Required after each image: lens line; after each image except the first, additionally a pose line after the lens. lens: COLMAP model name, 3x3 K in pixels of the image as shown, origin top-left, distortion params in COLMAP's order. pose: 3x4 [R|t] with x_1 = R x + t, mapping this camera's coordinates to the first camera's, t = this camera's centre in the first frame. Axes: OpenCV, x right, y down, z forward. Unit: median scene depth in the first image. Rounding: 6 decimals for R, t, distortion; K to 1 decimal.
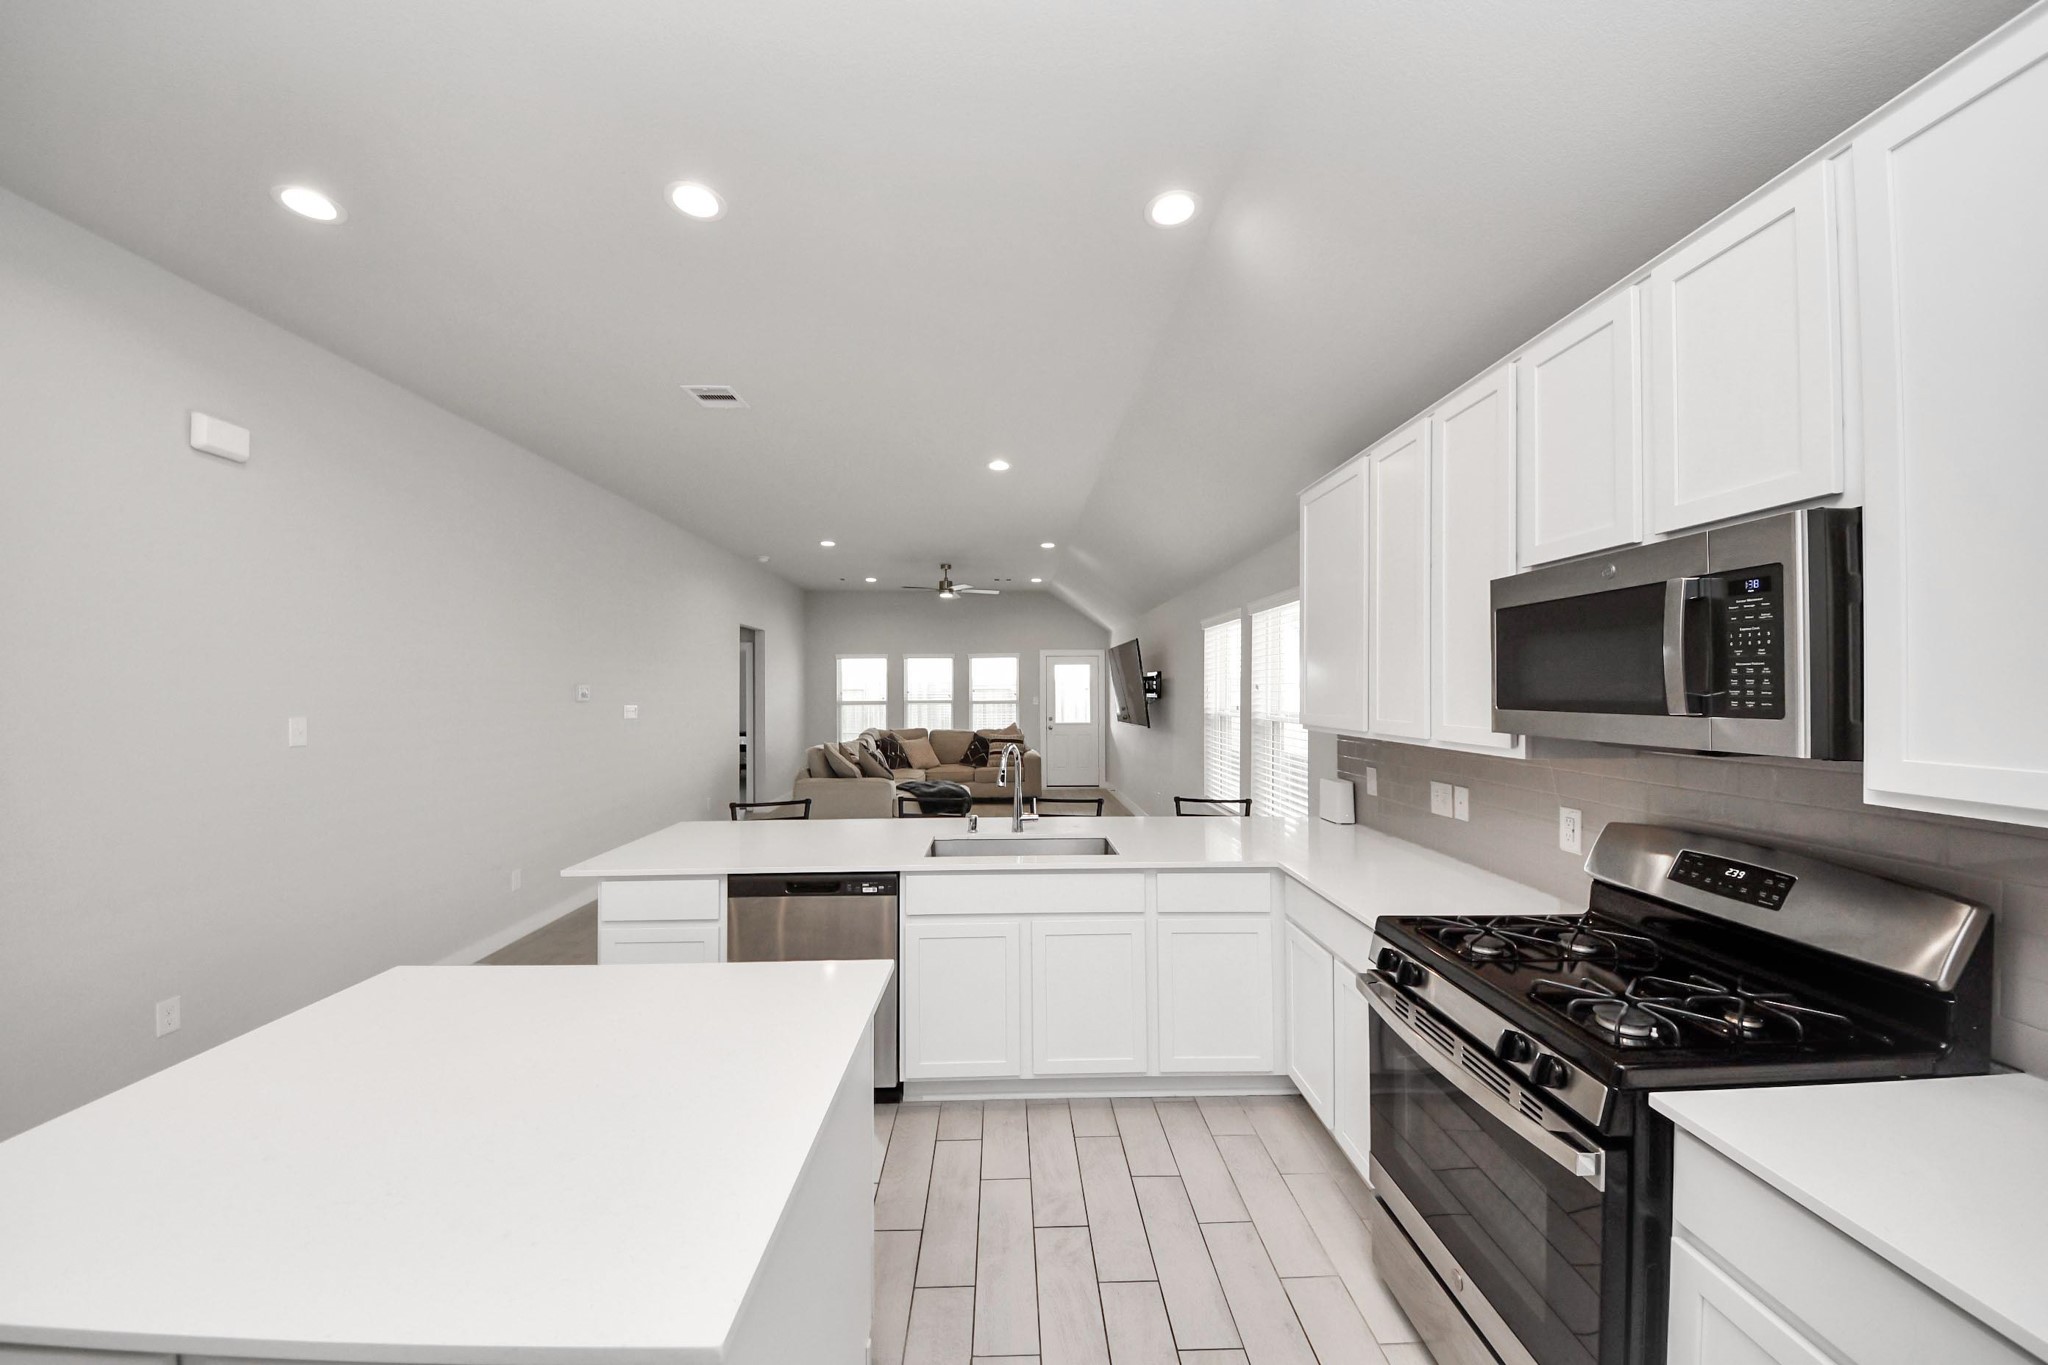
lens RADIAL K [[747.5, 0, 1027.7], [0, 747.5, 678.6], [0, 0, 1]] dist [-0.010724, 0.000328]
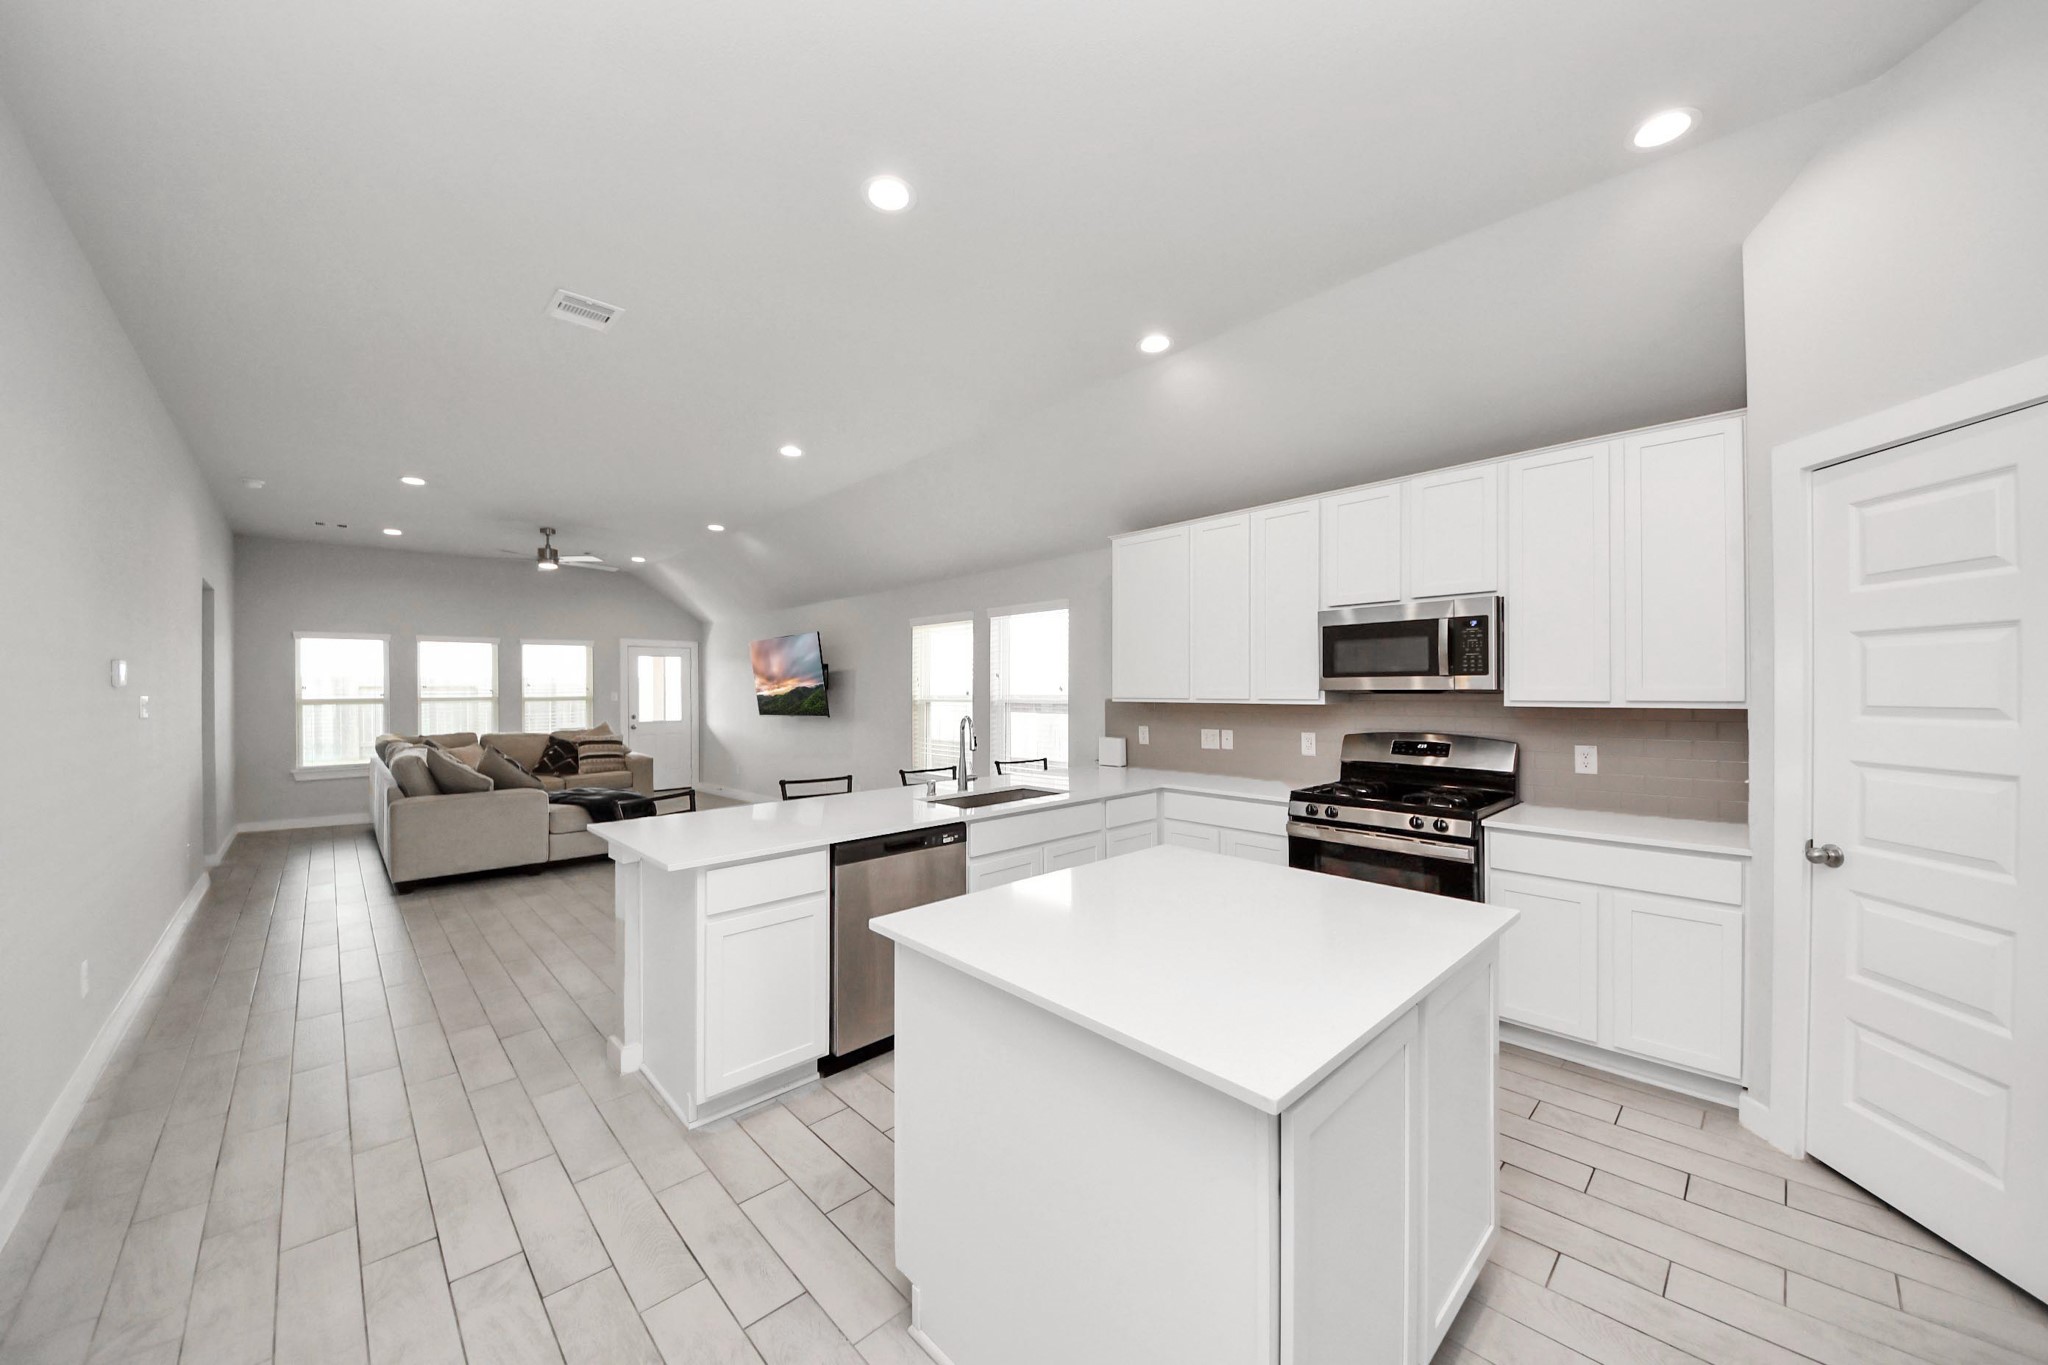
lens RADIAL K [[747.5, 0, 1055.0], [0, 747.5, 693.5], [0, 0, 1]] dist [-0.010724, 0.000328]
pose [[0.715394, -0.005653, 0.698699, -0.664225], [-0.005727, 0.999886, 0.013954, 0.031744], [-0.698698, -0.013984, 0.715280, 0.053954]]
